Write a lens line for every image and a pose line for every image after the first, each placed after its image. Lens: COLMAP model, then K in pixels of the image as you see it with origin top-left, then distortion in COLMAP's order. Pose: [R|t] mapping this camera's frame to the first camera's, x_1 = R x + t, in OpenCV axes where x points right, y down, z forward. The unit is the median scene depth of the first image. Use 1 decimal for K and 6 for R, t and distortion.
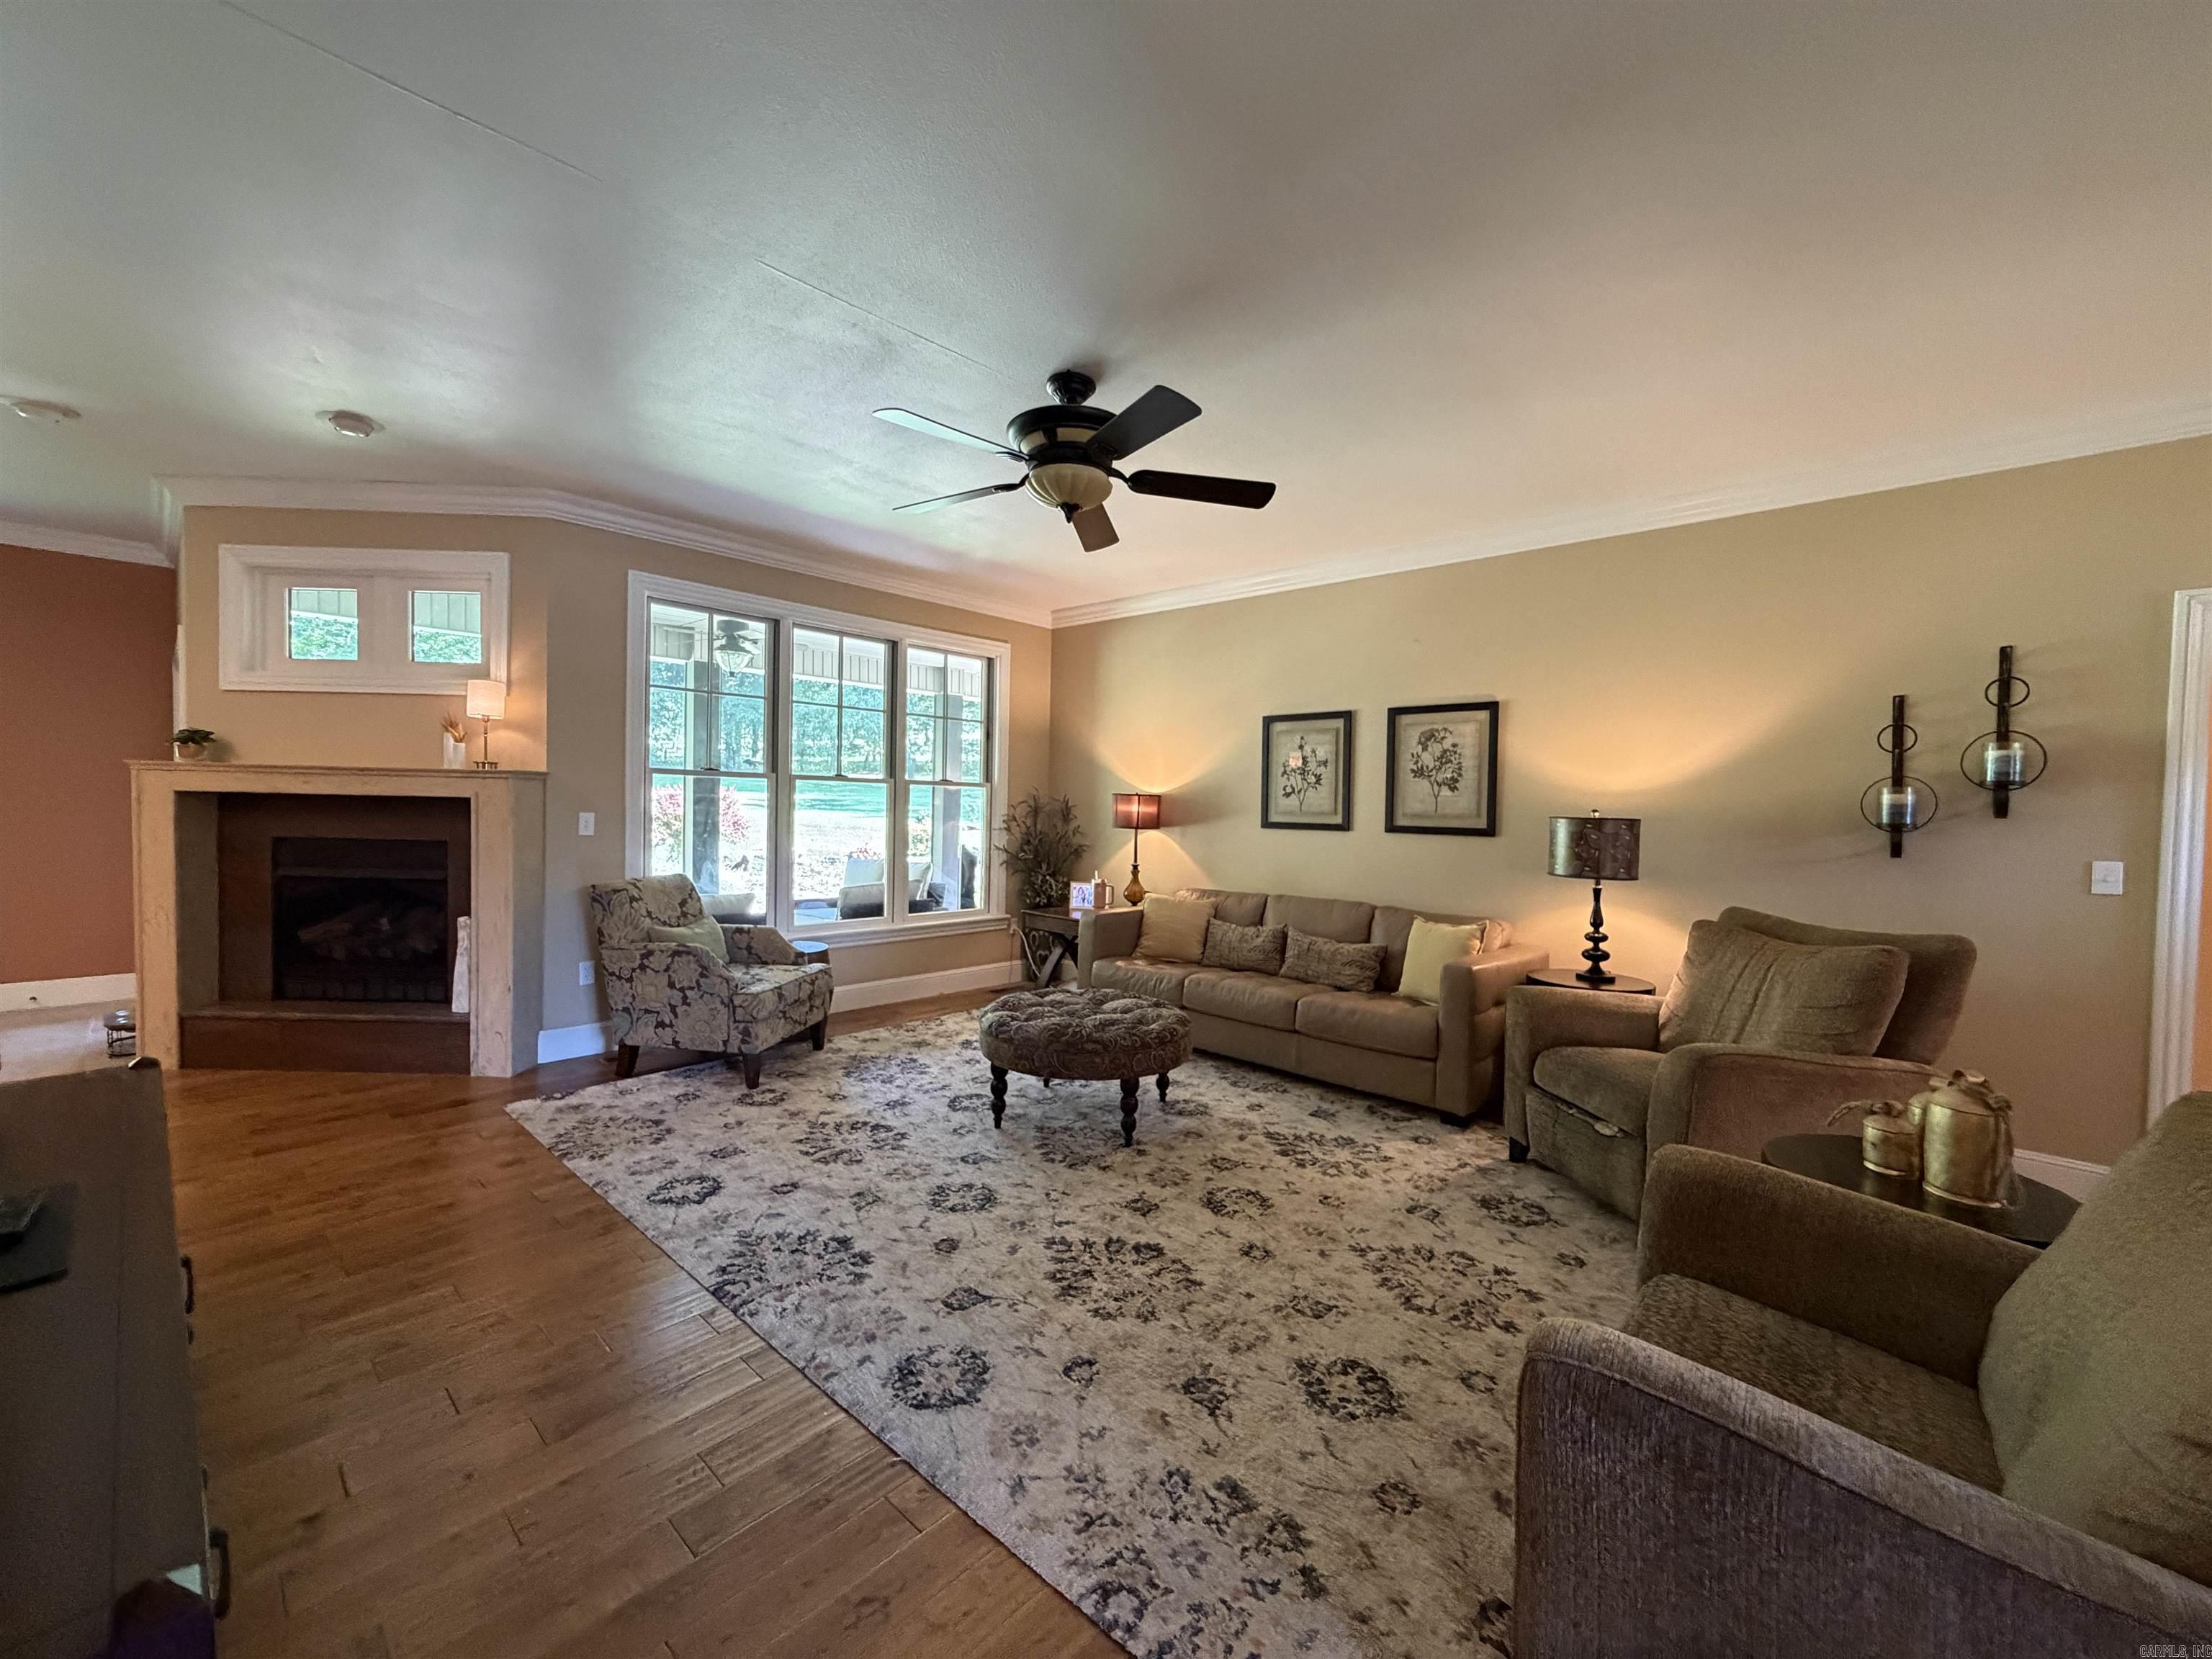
lens RADIAL K [[884.6, 0, 1102.9], [0, 884.6, 828.9], [0, 0, 1]] dist [-0.000115, 0.000340]
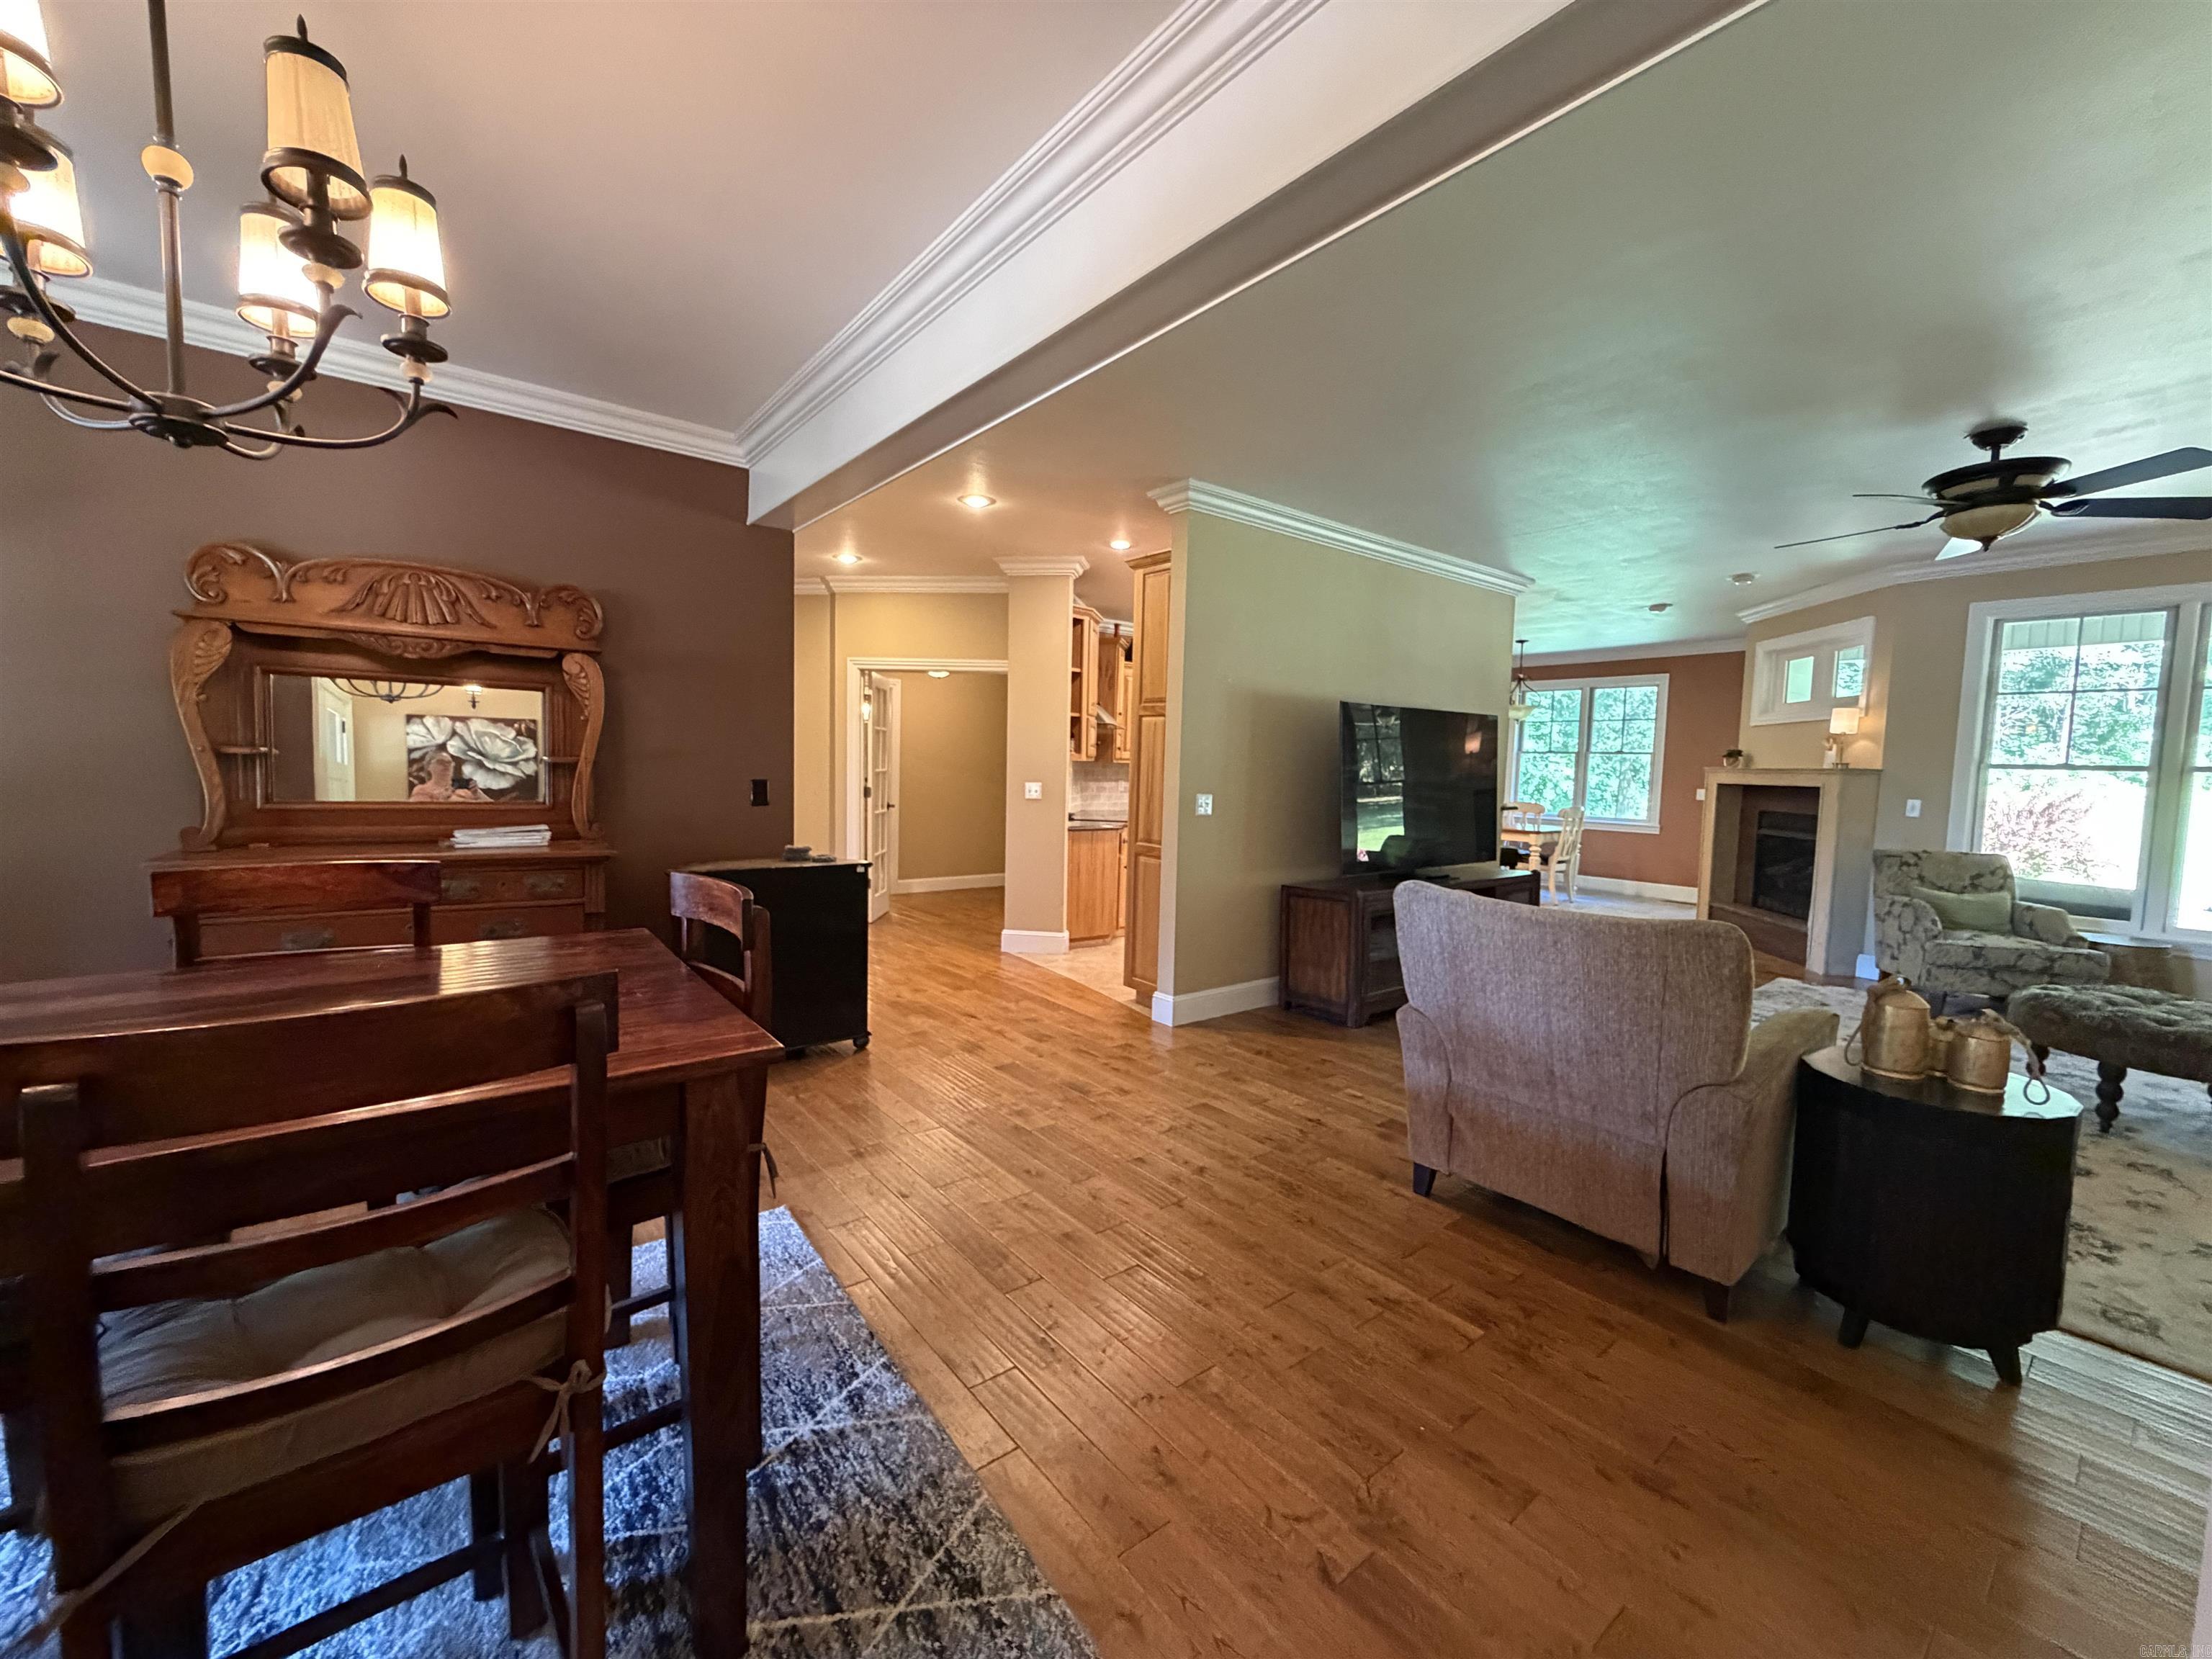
lens RADIAL K [[884.6, 0, 1101.7], [0, 884.6, 830.8], [0, 0, 1]] dist [-0.000115, 0.000340]
pose [[-0.157396, 0.047568, -0.986389, 0.981859], [-0.056702, 0.996756, 0.057116, 0.023134], [0.985906, 0.064920, -0.154189, 0.017677]]
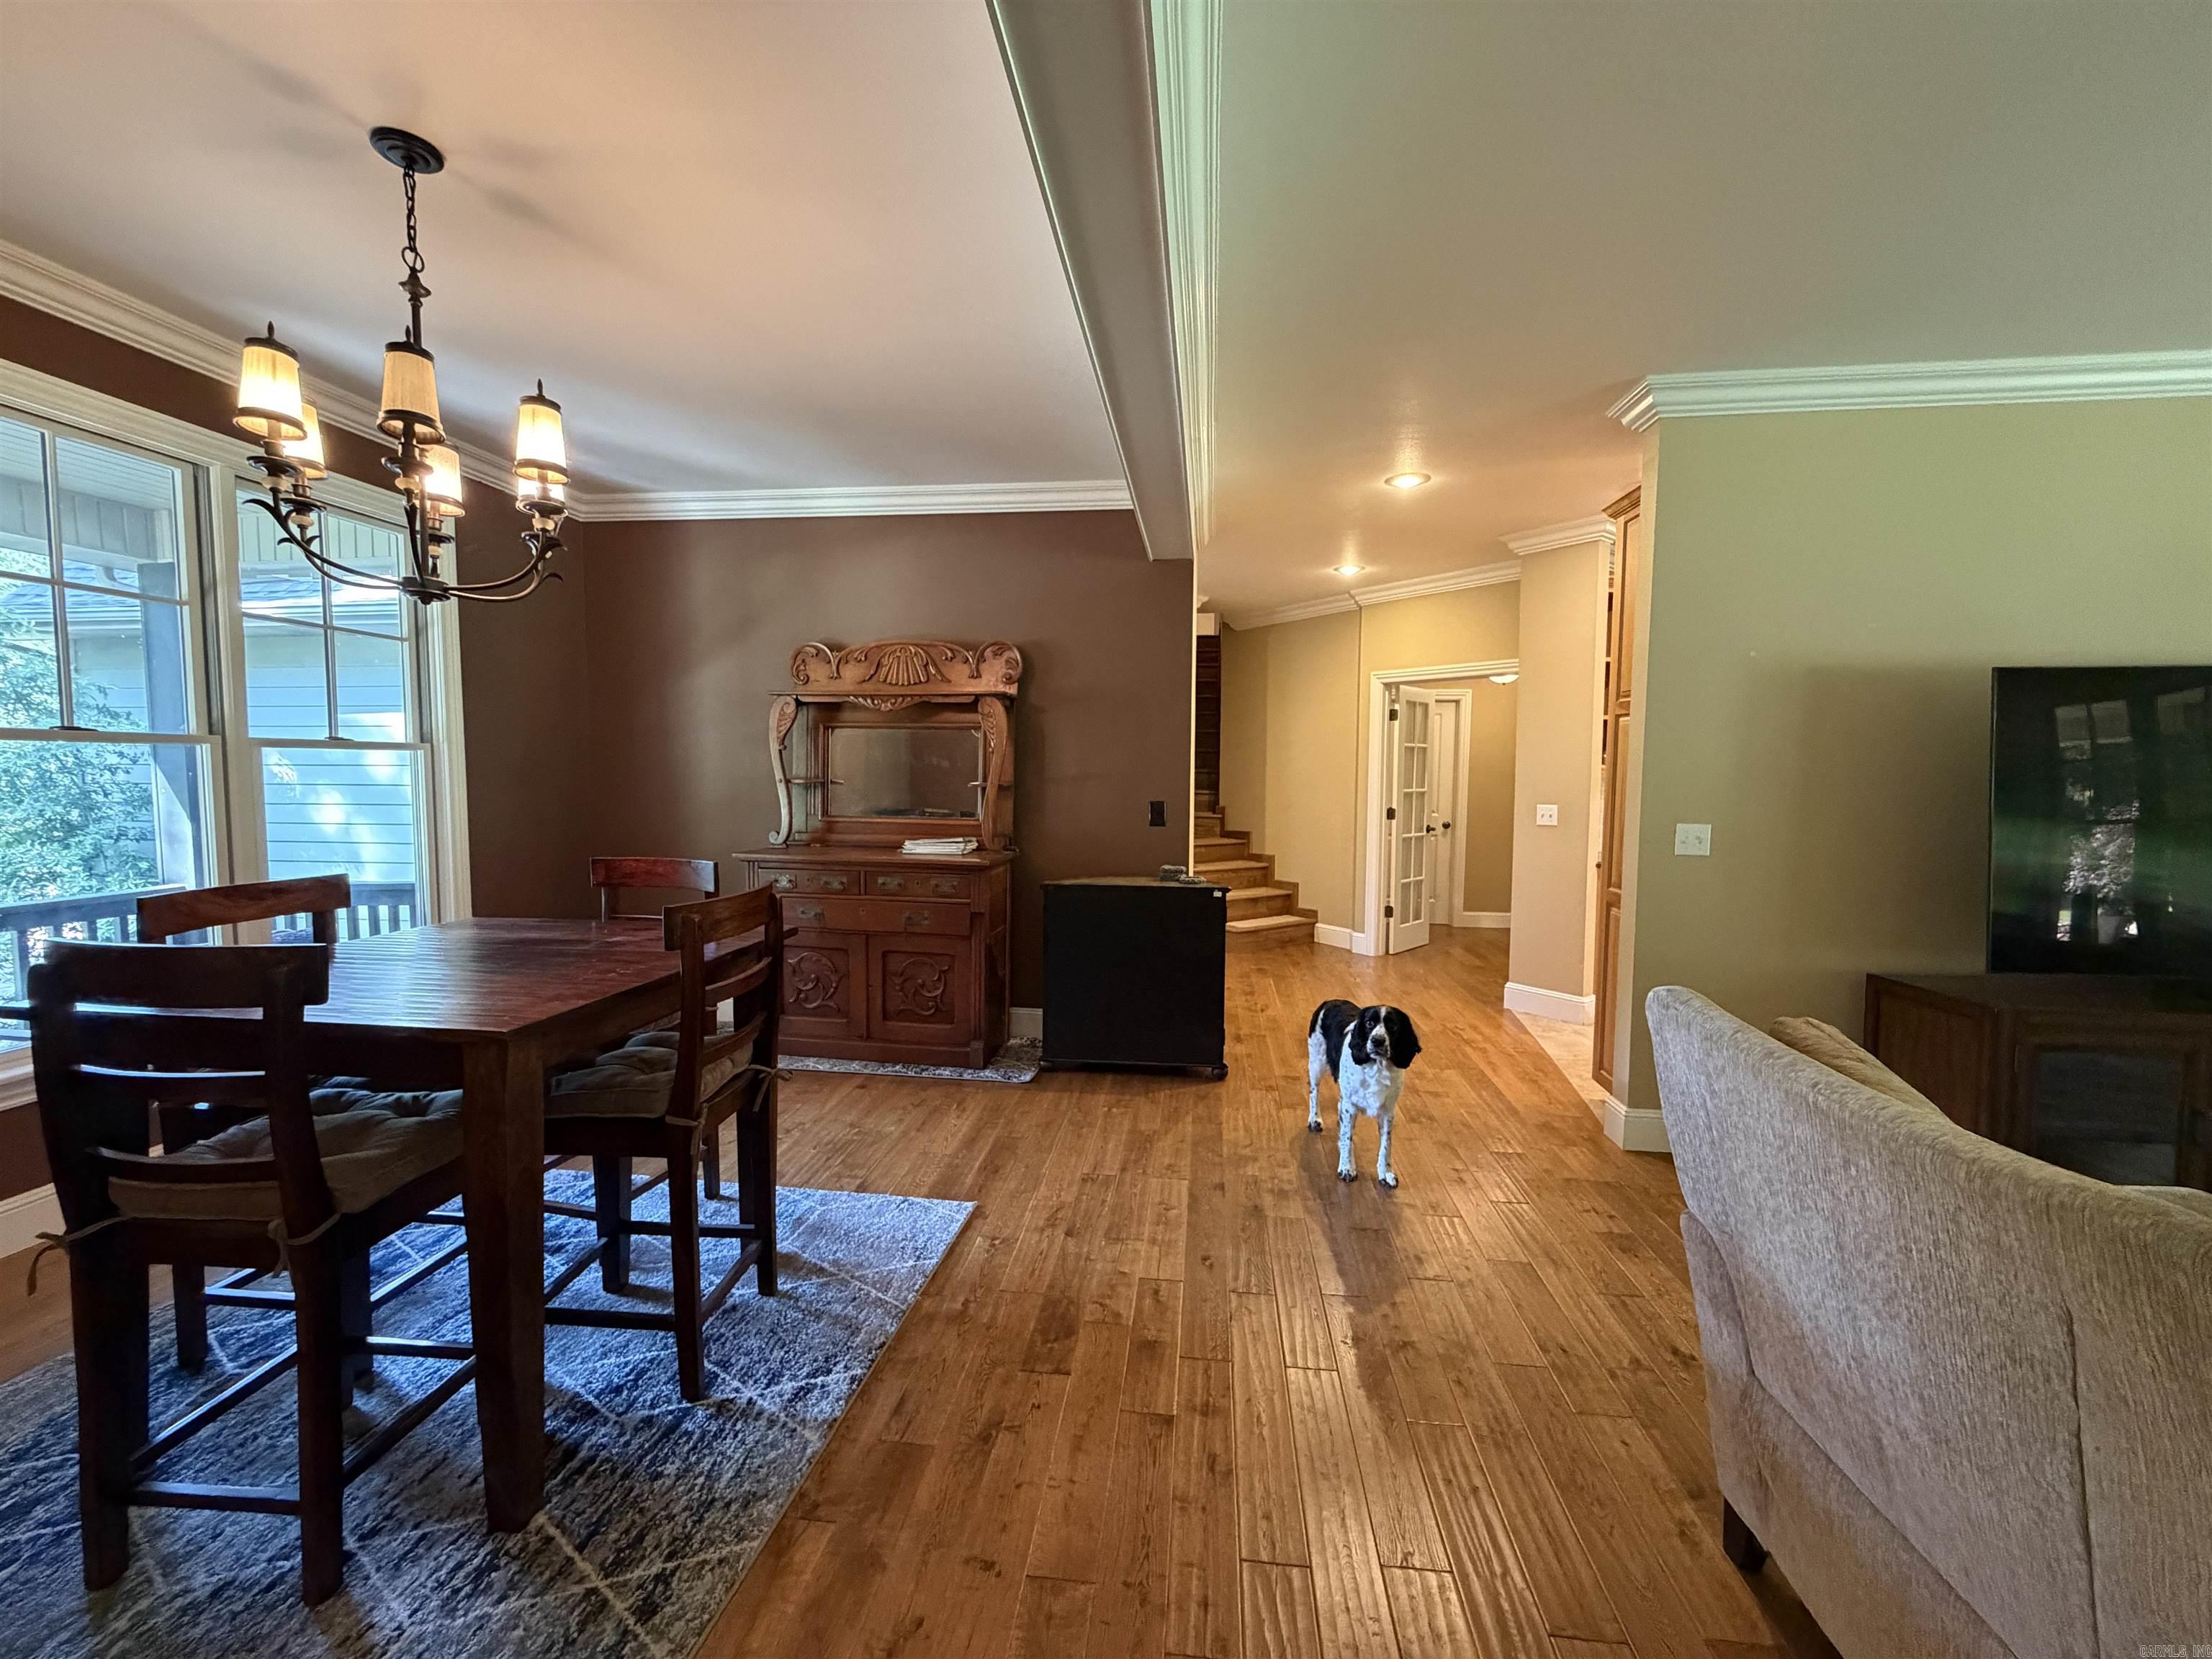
lens RADIAL K [[884.6, 0, 1101.0], [0, 884.6, 830.2], [0, 0, 1]] dist [-0.000115, 0.000340]
pose [[-0.809761, 0.010864, -0.586660, 0.715613], [-0.041735, 0.996230, 0.076056, 0.001609], [0.585274, 0.086071, -0.806254, 0.293909]]
